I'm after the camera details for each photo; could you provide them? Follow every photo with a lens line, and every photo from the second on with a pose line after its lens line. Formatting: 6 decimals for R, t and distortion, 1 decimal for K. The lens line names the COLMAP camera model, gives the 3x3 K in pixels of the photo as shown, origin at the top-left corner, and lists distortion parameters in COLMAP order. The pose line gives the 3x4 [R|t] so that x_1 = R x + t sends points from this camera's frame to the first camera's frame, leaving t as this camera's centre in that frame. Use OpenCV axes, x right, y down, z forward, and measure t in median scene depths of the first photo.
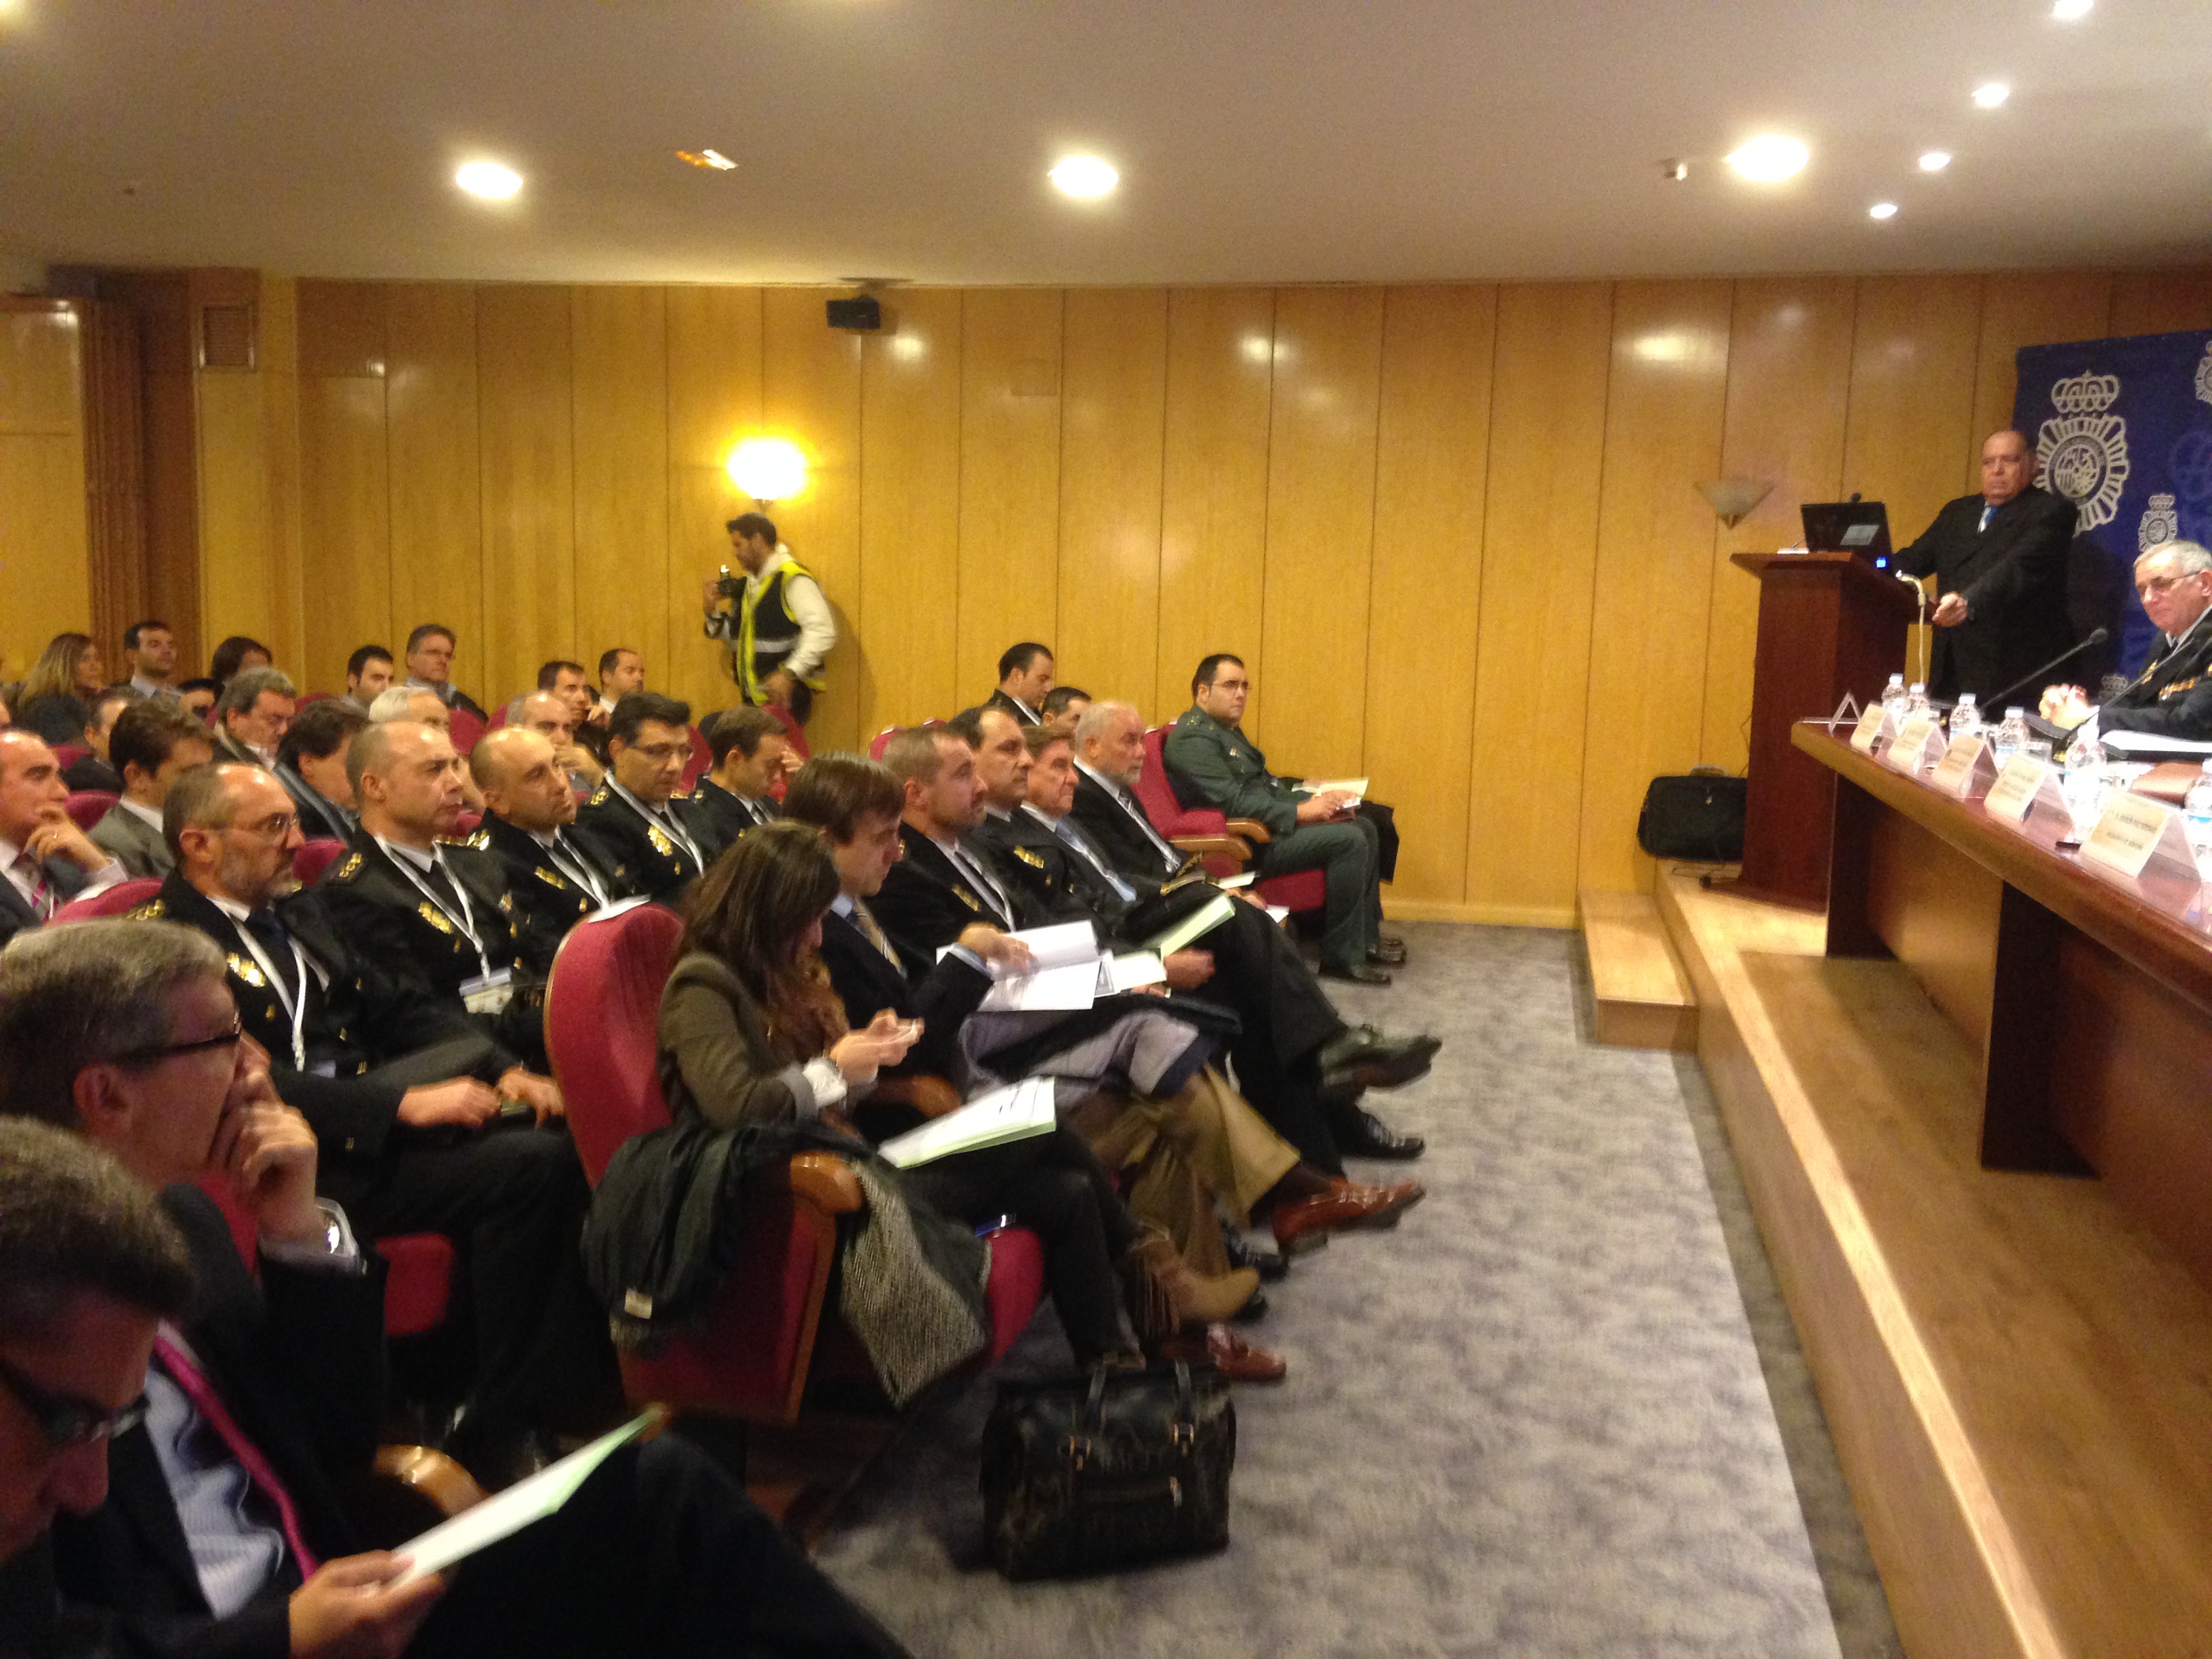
lens RADIAL K [[2003.4, 0, 1123.6], [0, 2003.4, 833.2], [0, 0, 1]] dist [0.077827, 0.000000]
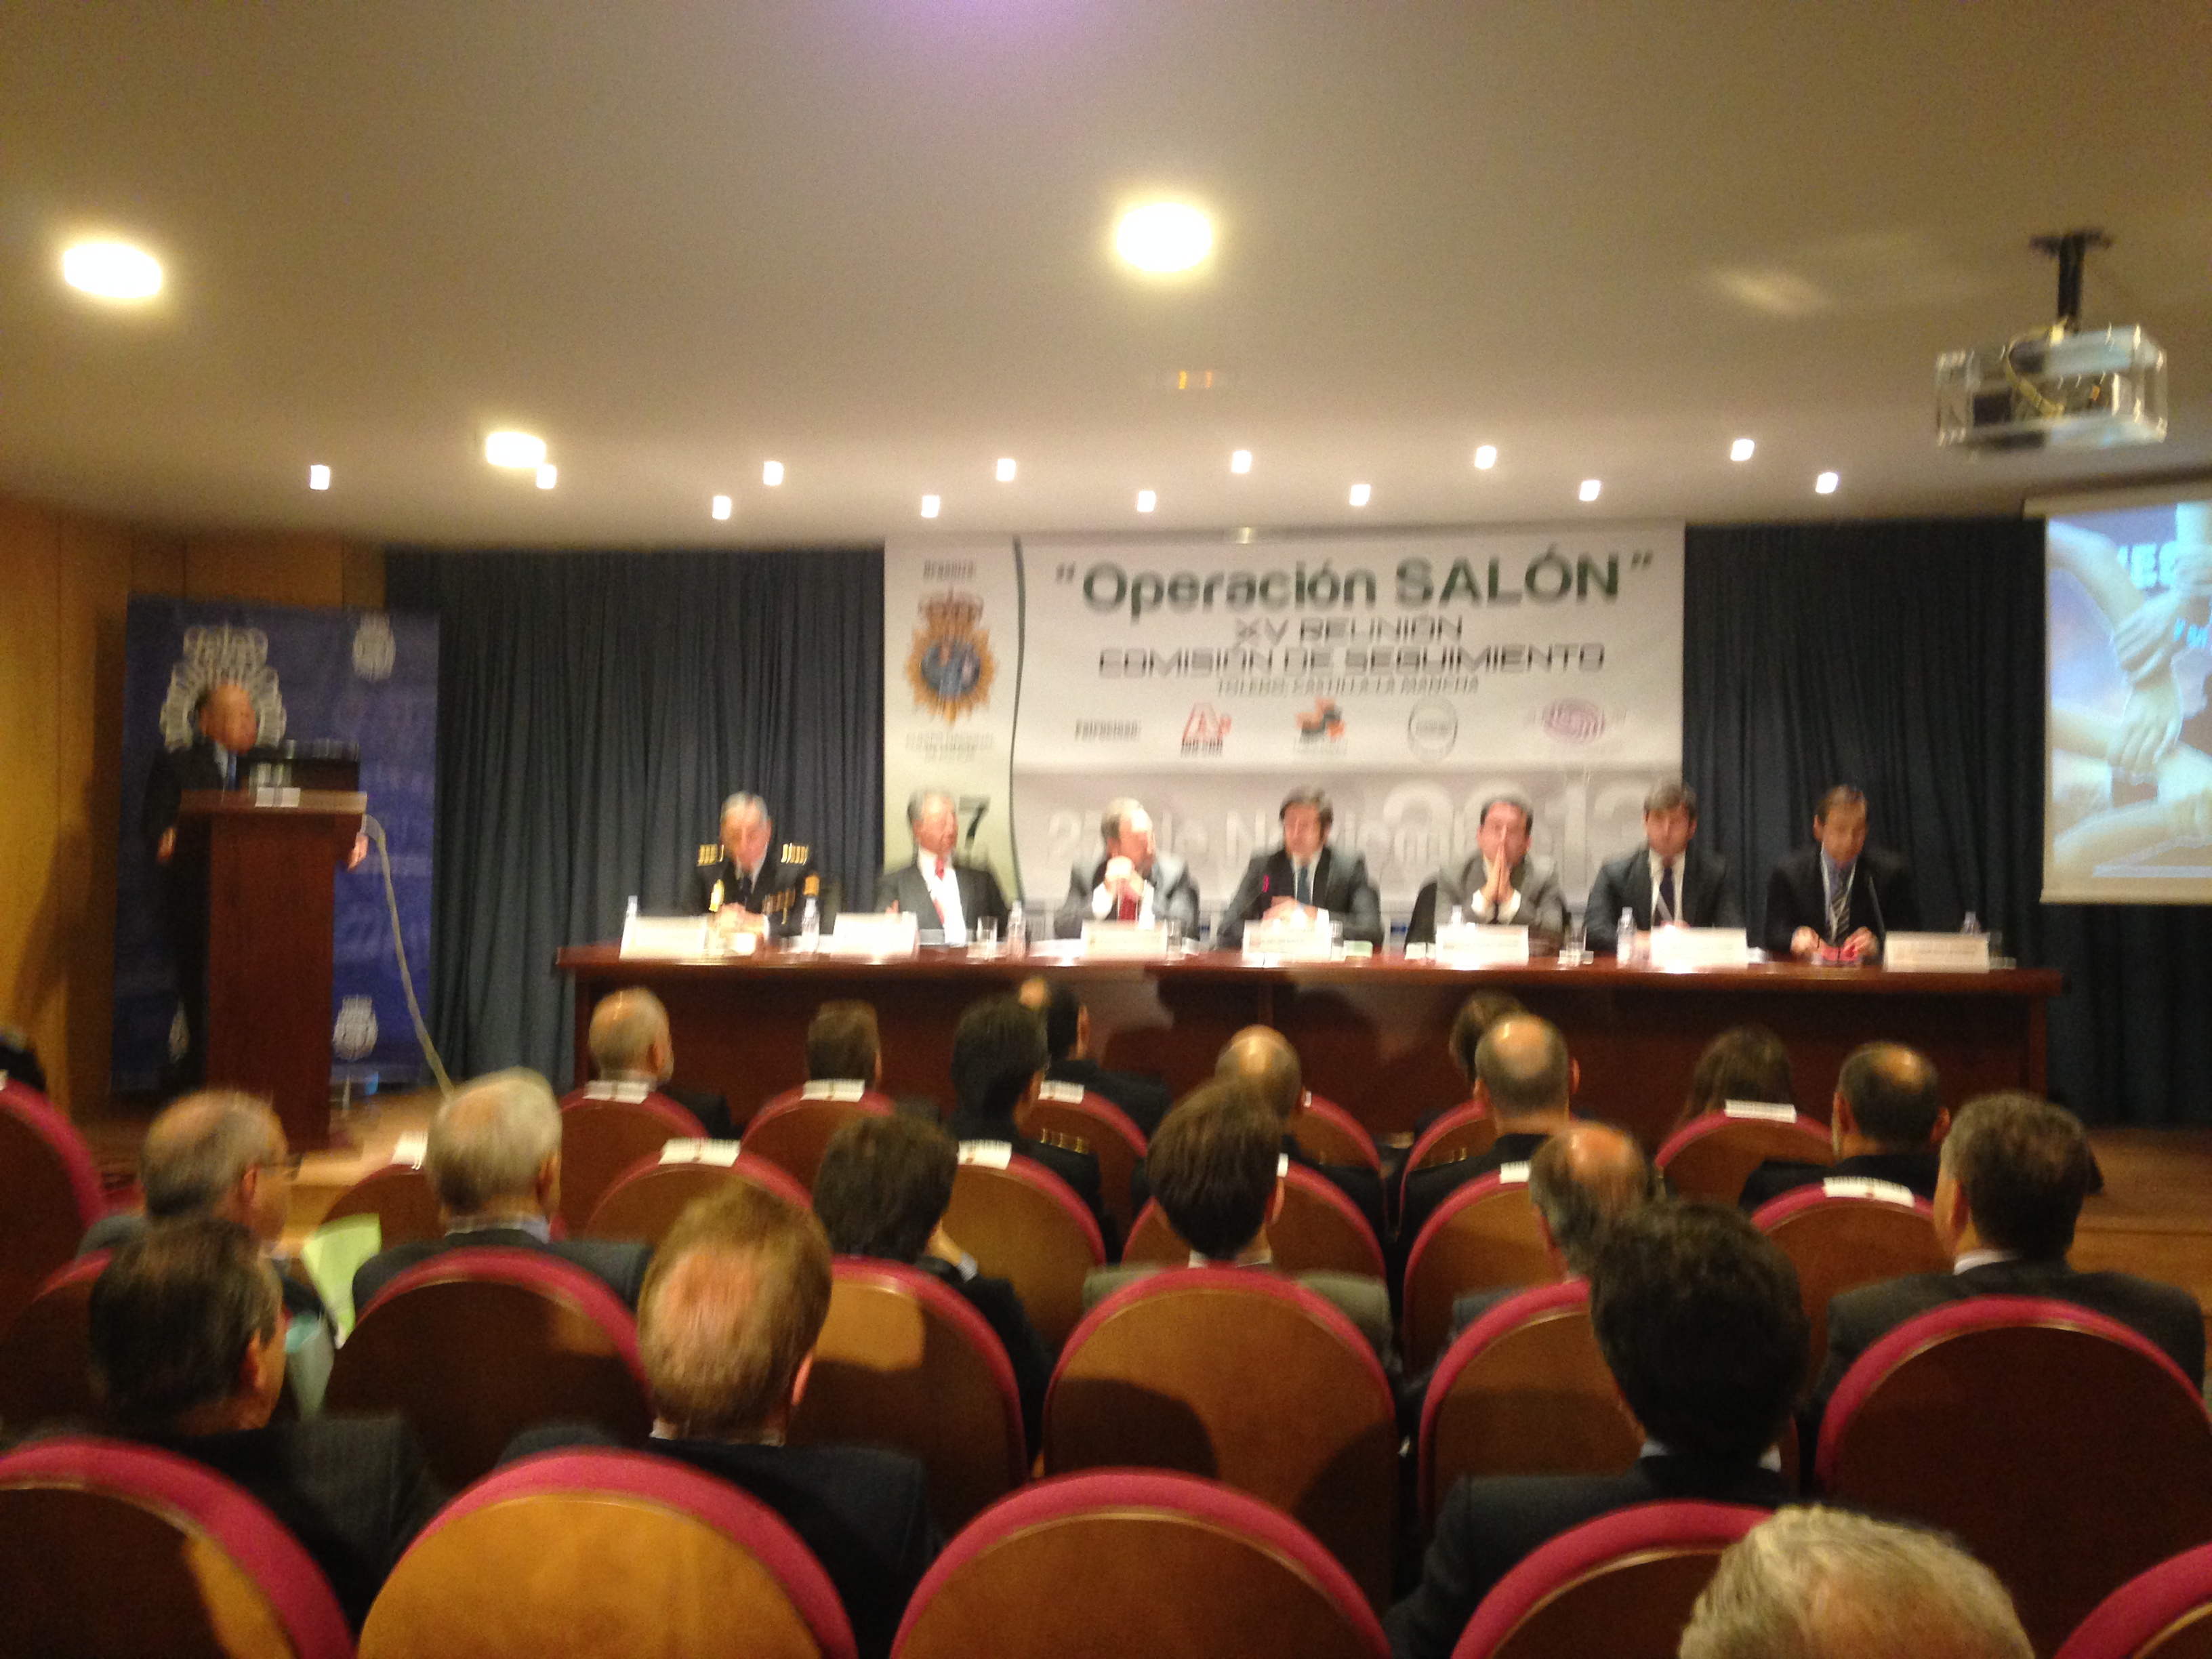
lens RADIAL K [[2003.4, 0, 1095.0], [0, 2003.4, 808.6], [0, 0, 1]] dist [0.077827, 0.000000]
pose [[-0.082440, -0.015611, 0.996474, -0.671692], [0.117288, 0.992777, 0.025257, -0.108616], [-0.989670, 0.118957, -0.080014, 0.674628]]
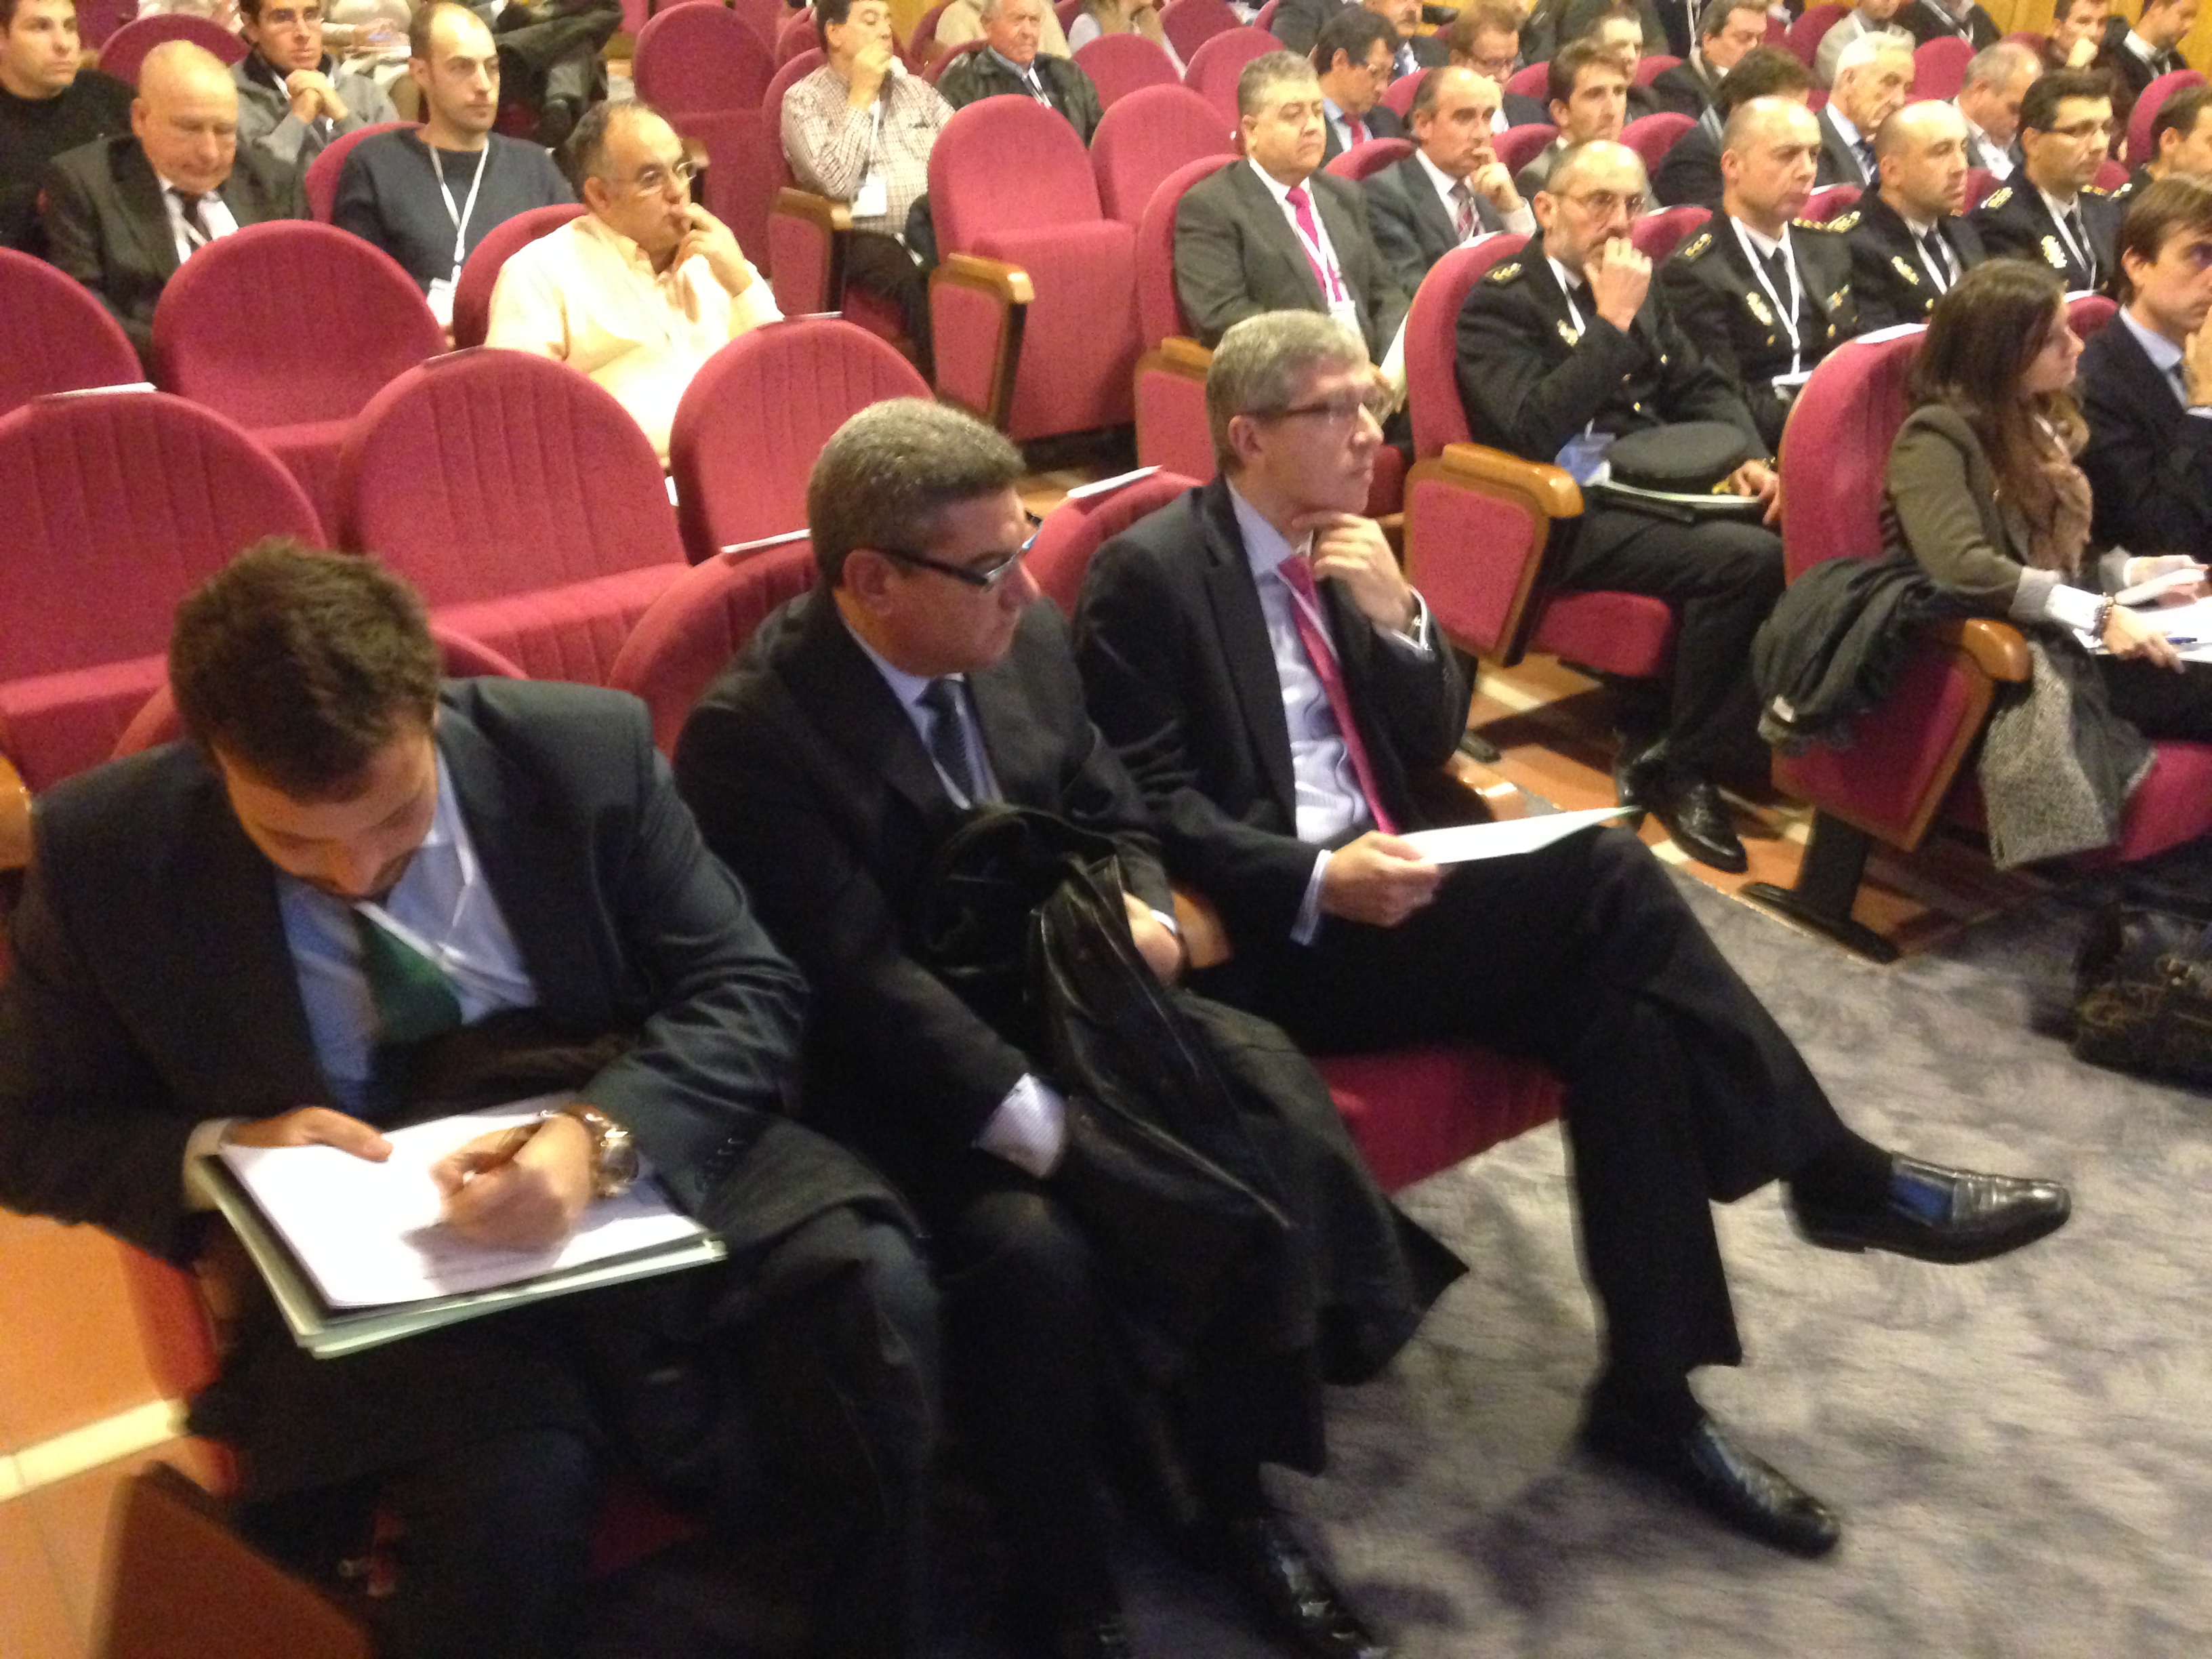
lens RADIAL K [[2003.4, 0, 1087.4], [0, 2003.4, 842.1], [0, 0, 1]] dist [0.077827, 0.000000]
pose [[0.738063, 0.321601, -0.593157, 0.062510], [-0.105233, 0.923209, 0.369609, -0.027633], [0.666475, -0.210375, 0.715230, -0.027610]]
